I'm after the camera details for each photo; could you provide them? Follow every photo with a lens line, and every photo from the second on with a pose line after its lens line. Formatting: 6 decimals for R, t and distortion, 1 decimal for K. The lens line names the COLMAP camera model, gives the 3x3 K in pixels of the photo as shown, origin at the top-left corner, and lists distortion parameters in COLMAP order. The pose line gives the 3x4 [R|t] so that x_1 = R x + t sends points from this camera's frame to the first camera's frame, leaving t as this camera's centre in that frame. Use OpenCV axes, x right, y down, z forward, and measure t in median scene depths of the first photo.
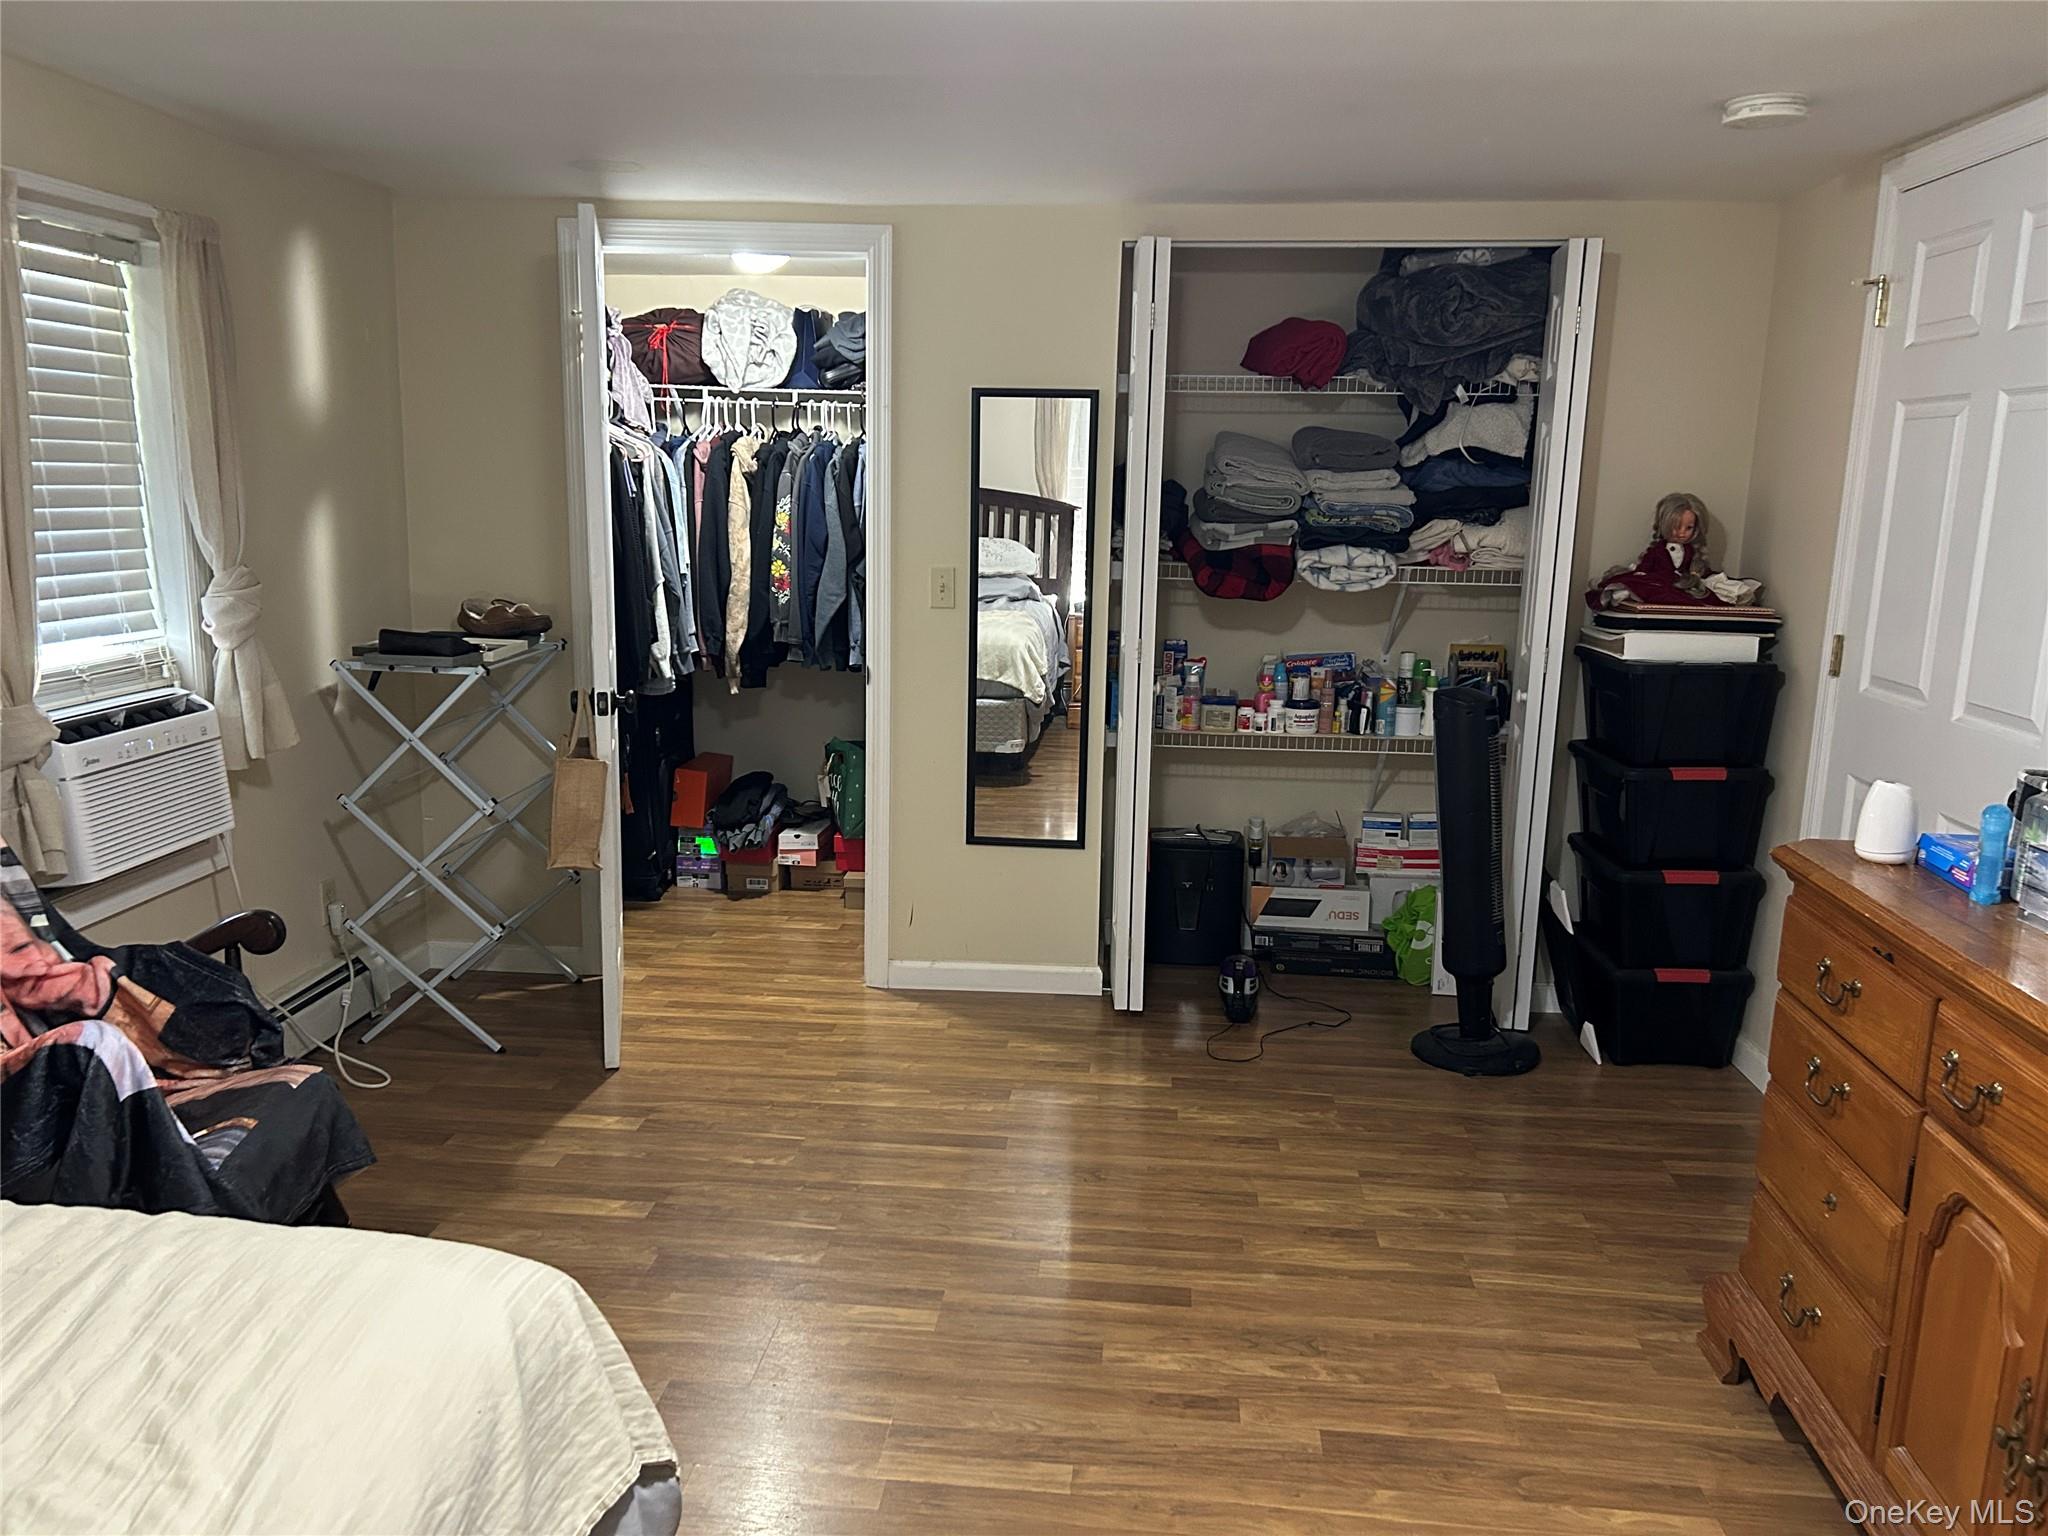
lens RADIAL K [[1529.8, 0, 1016.0], [0, 1529.8, 764.7], [0, 0, 1]] dist [0.049725, -0.061791]
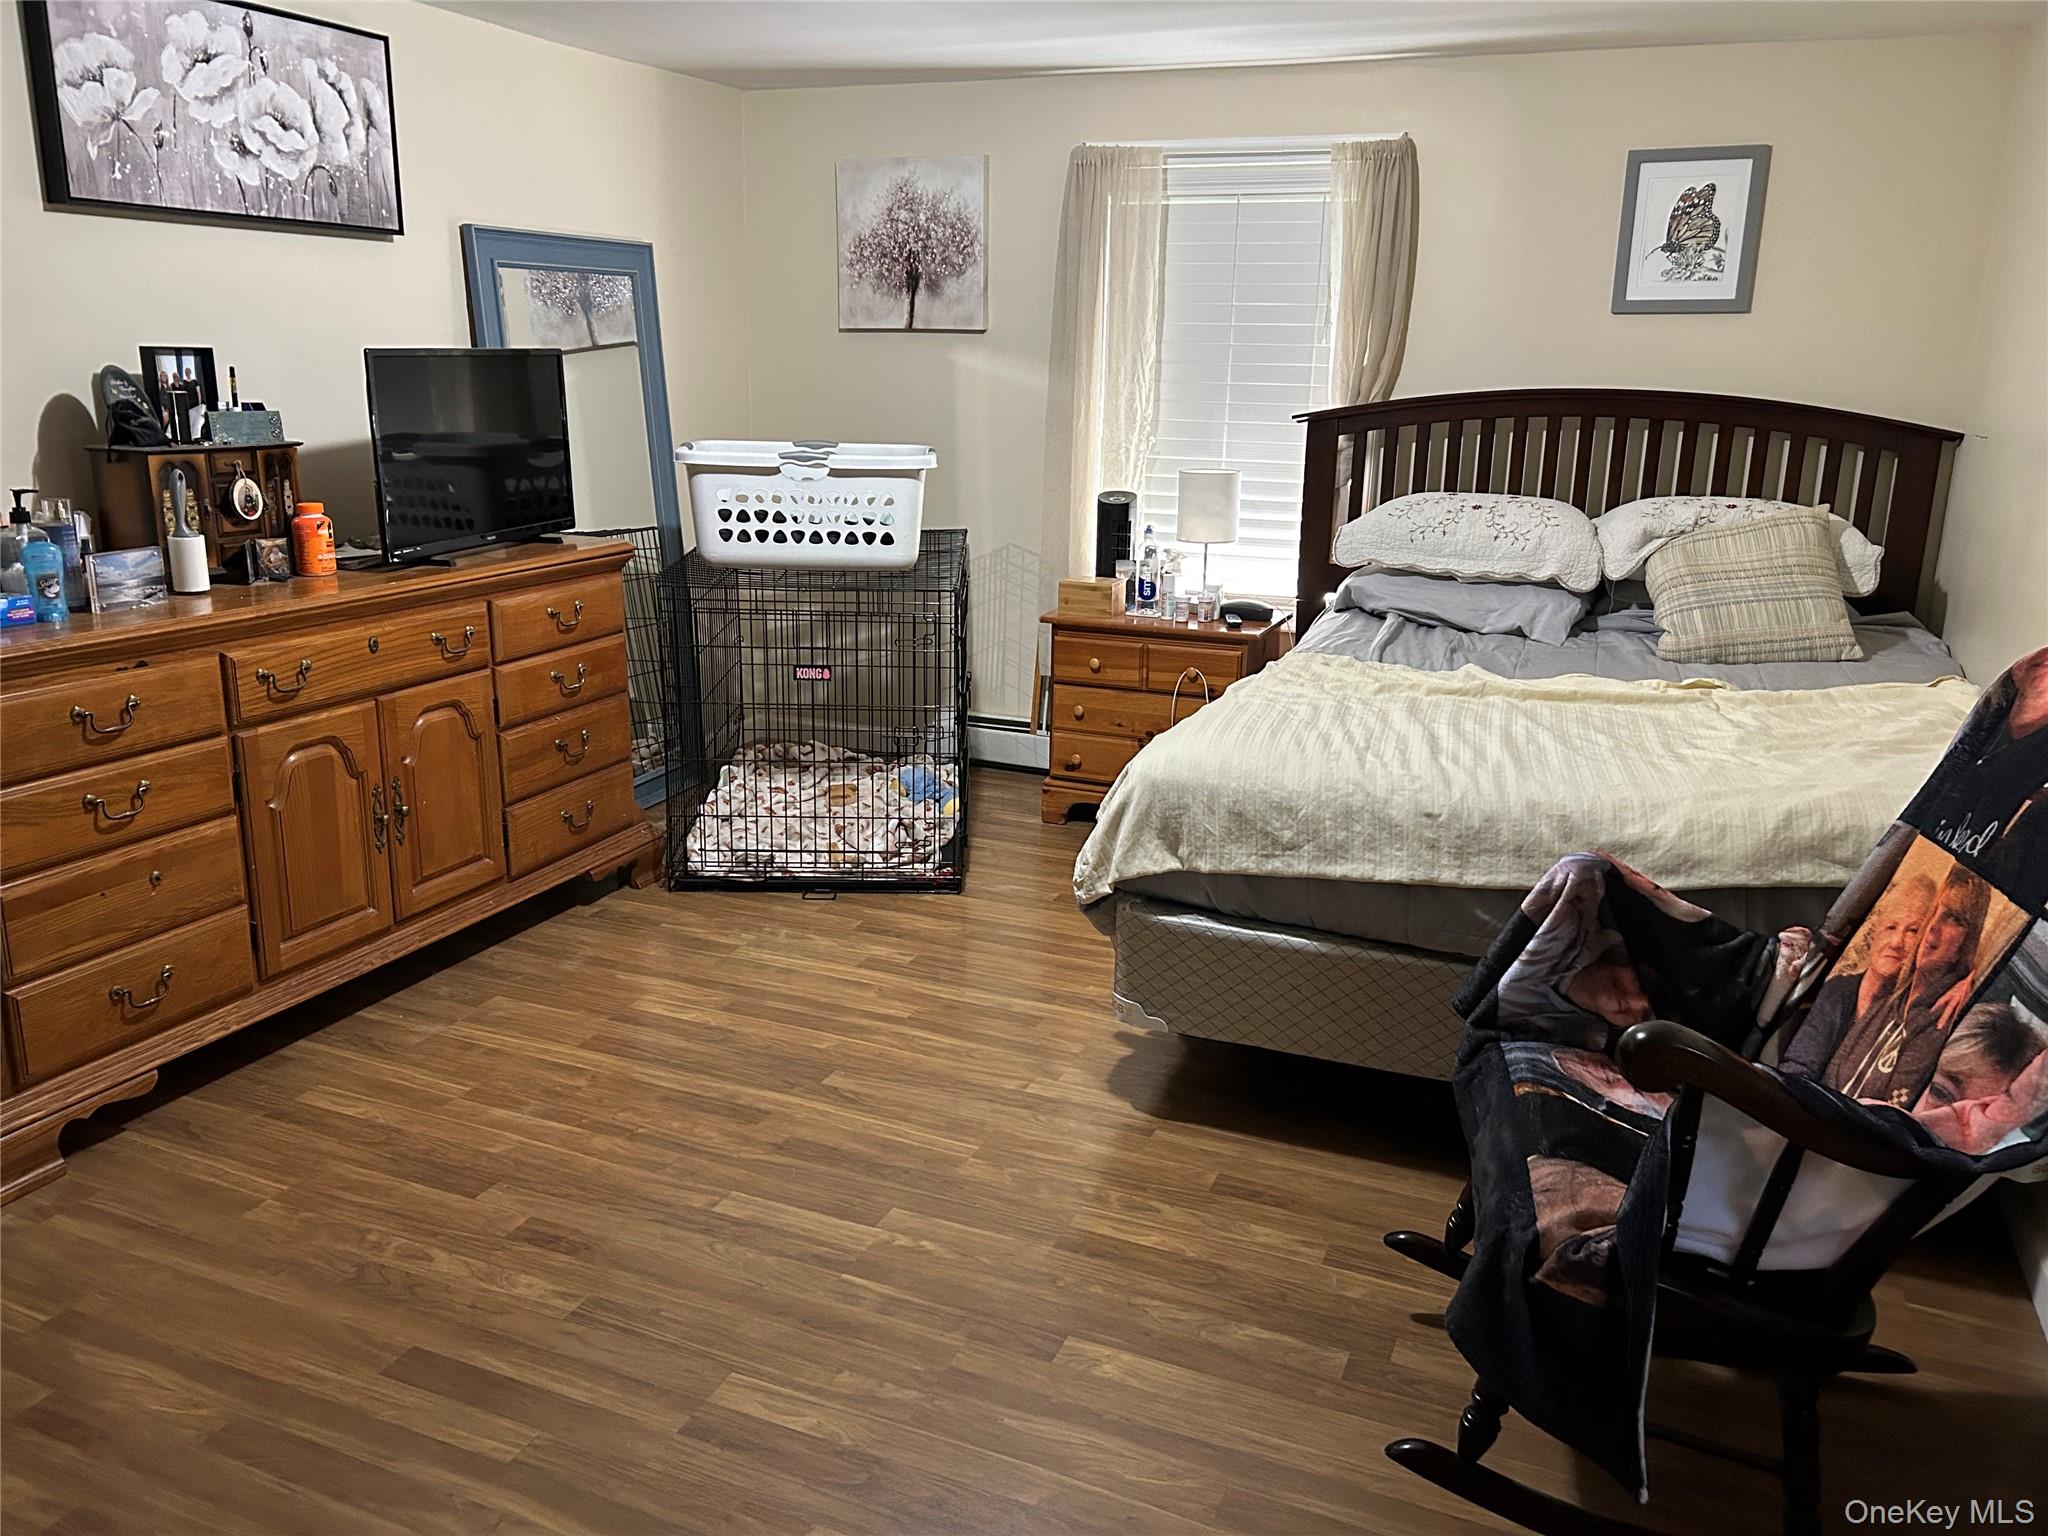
lens RADIAL K [[1529.8, 0, 1016.0], [0, 1529.8, 764.7], [0, 0, 1]] dist [0.049725, -0.061791]
pose [[-0.953427, -0.114598, 0.279005, -0.425001], [0.021378, 0.897011, 0.441491, -0.303339], [-0.300865, 0.426894, -0.852785, 1.670319]]
